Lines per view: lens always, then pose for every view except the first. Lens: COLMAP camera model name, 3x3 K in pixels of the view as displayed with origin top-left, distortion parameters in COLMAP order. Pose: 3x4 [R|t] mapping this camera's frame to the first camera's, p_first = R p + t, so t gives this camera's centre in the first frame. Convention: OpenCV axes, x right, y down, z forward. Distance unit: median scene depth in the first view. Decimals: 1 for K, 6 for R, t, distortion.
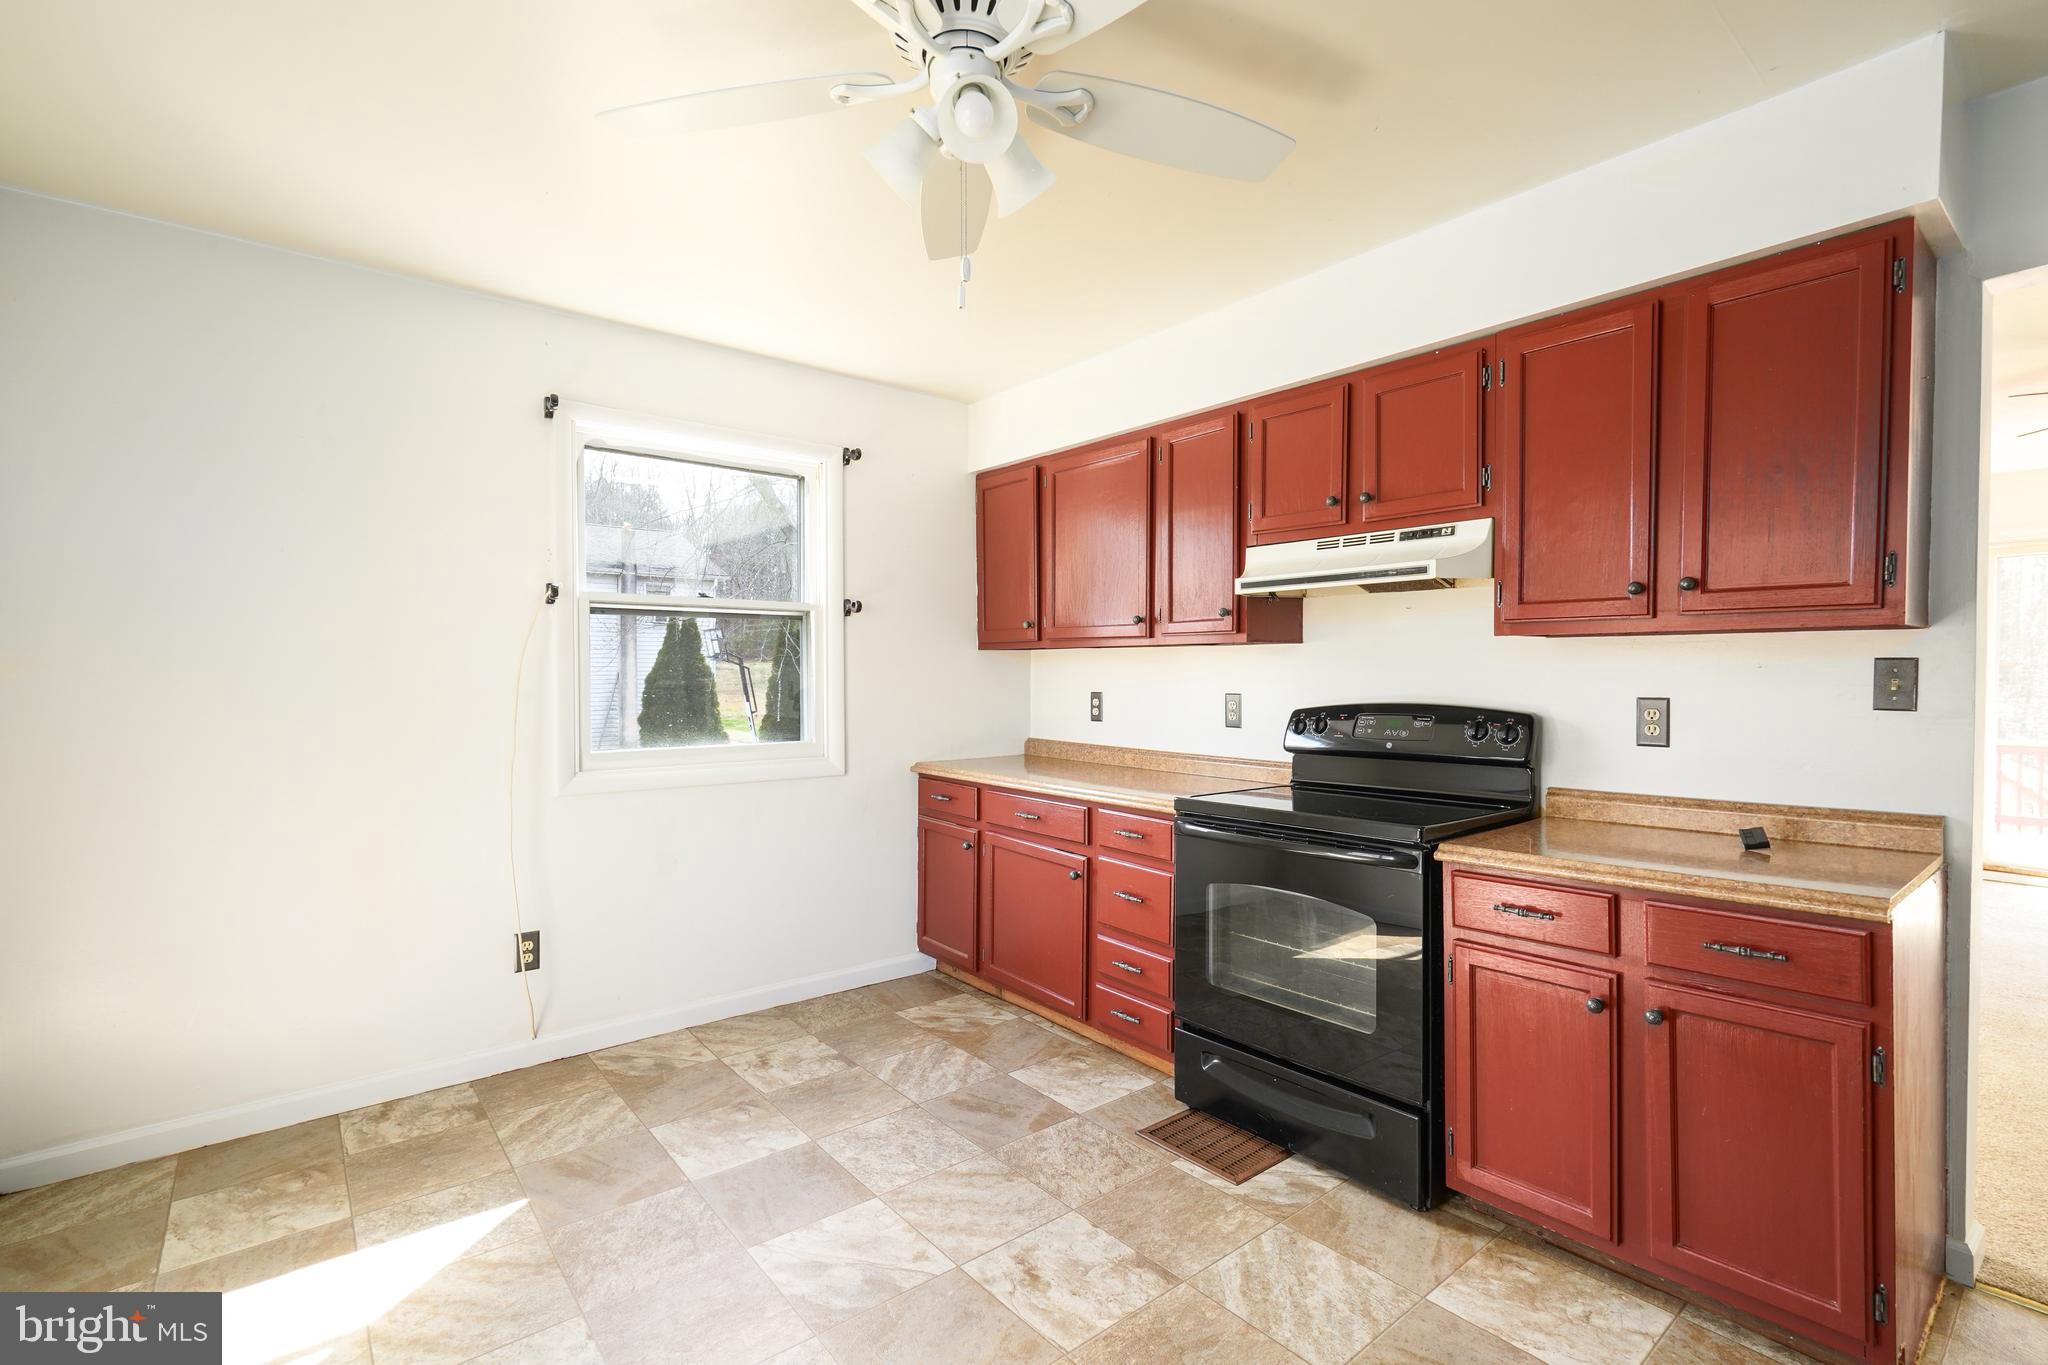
lens RADIAL K [[946.5, 0, 1024.0], [0, 946.5, 682.5], [0, 0, 1]] dist [-0.015084, 0.010089]
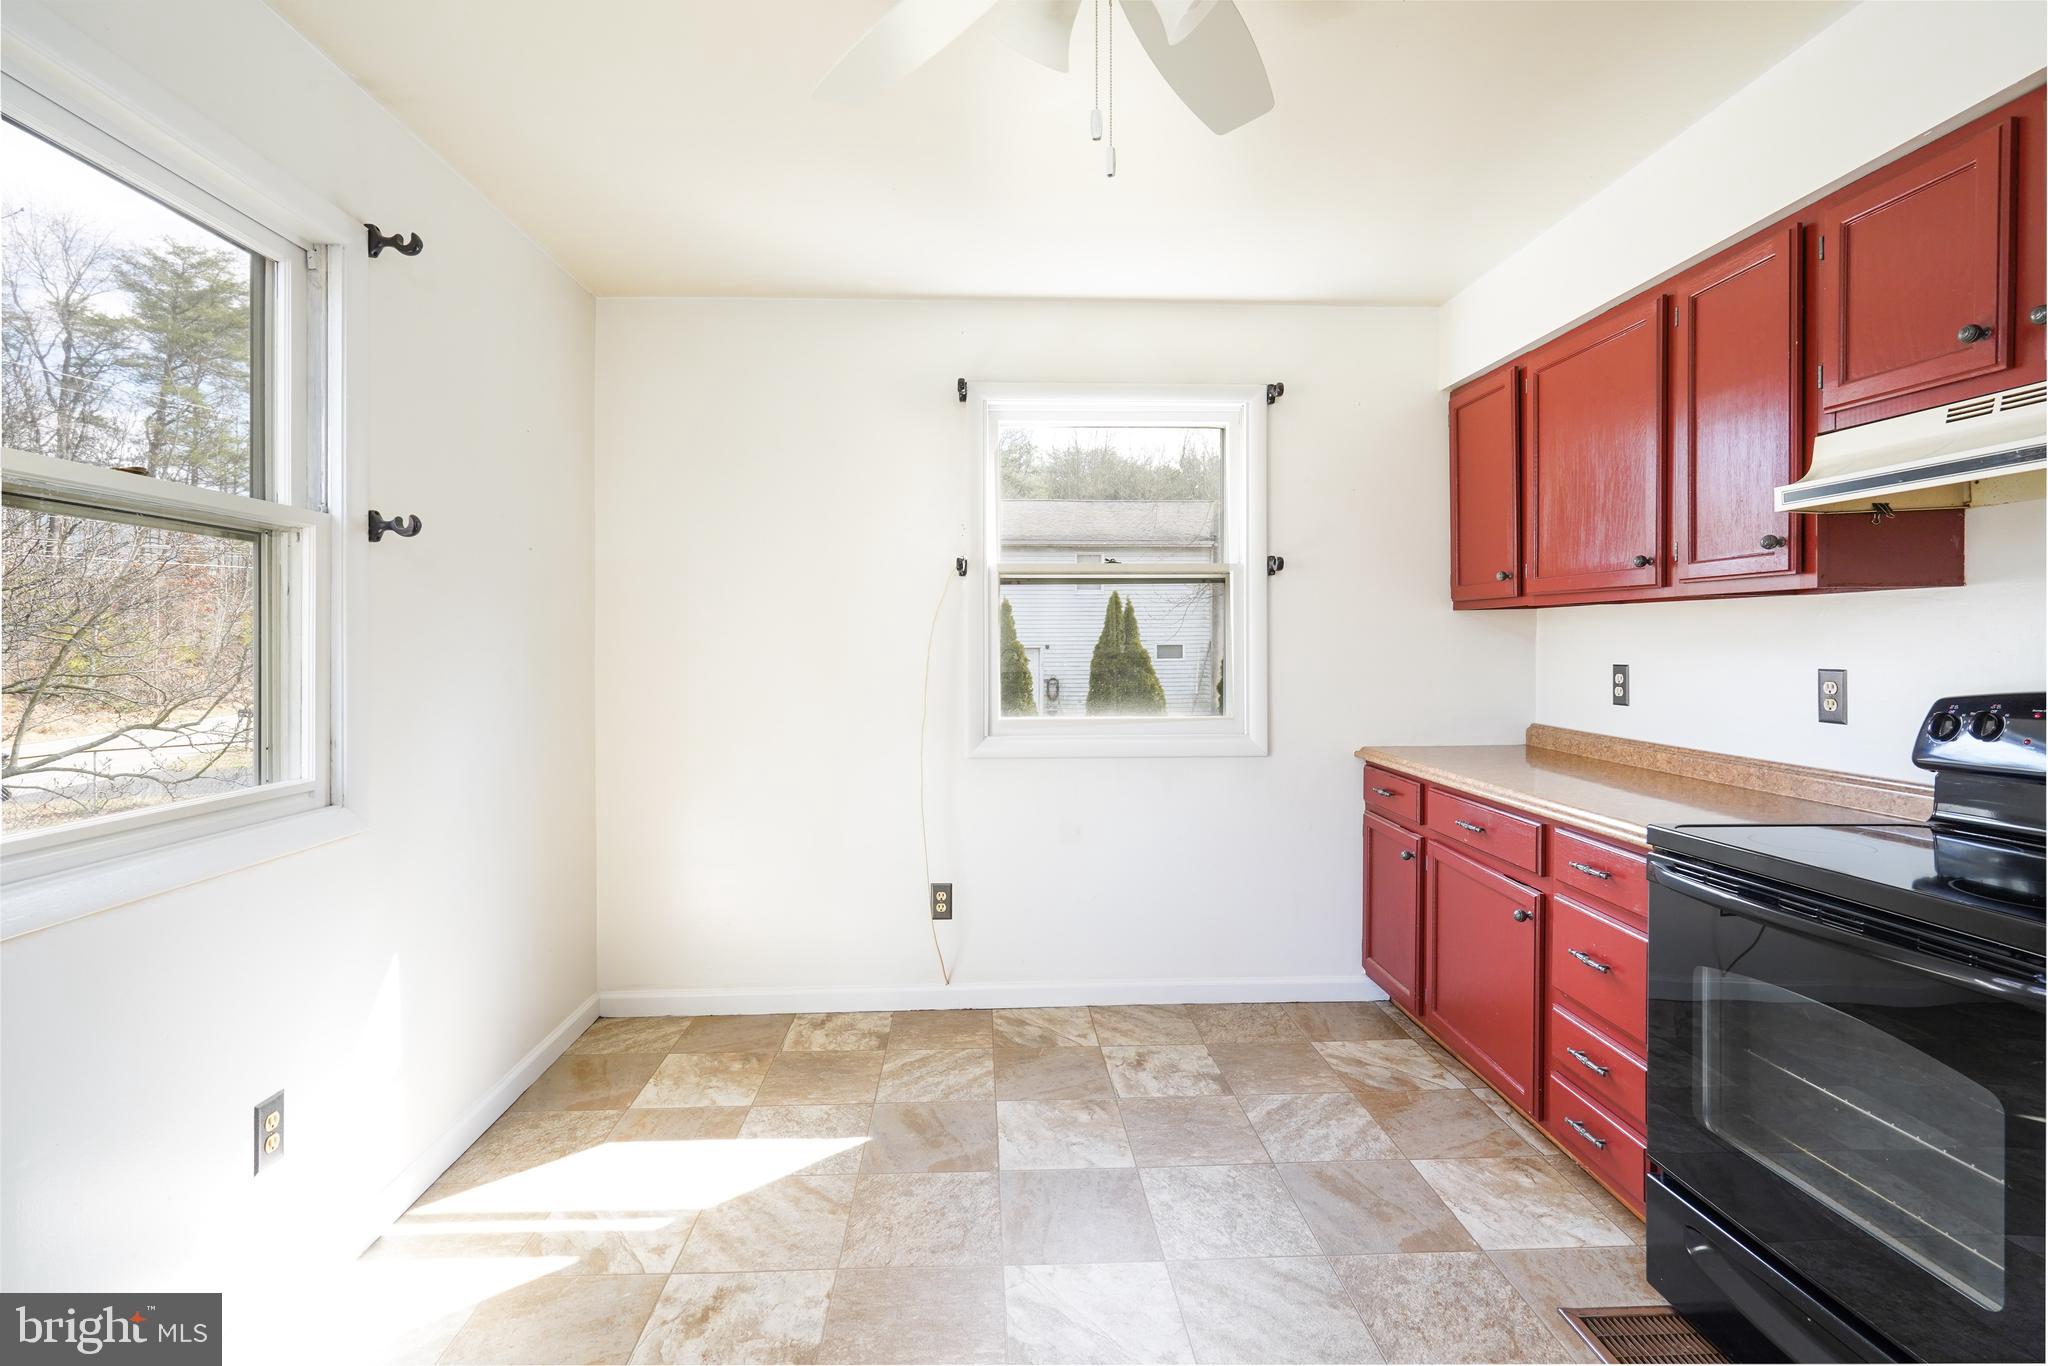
lens RADIAL K [[959.4, 0, 1018.2], [0, 959.4, 641.4], [0, 0, 1]] dist [-0.001550, 0.000570]
pose [[0.796331, -0.003862, -0.604849, 0.195795], [-0.002339, 0.999952, -0.009464, 0.000234], [0.604857, 0.008951, 0.796284, 0.175852]]
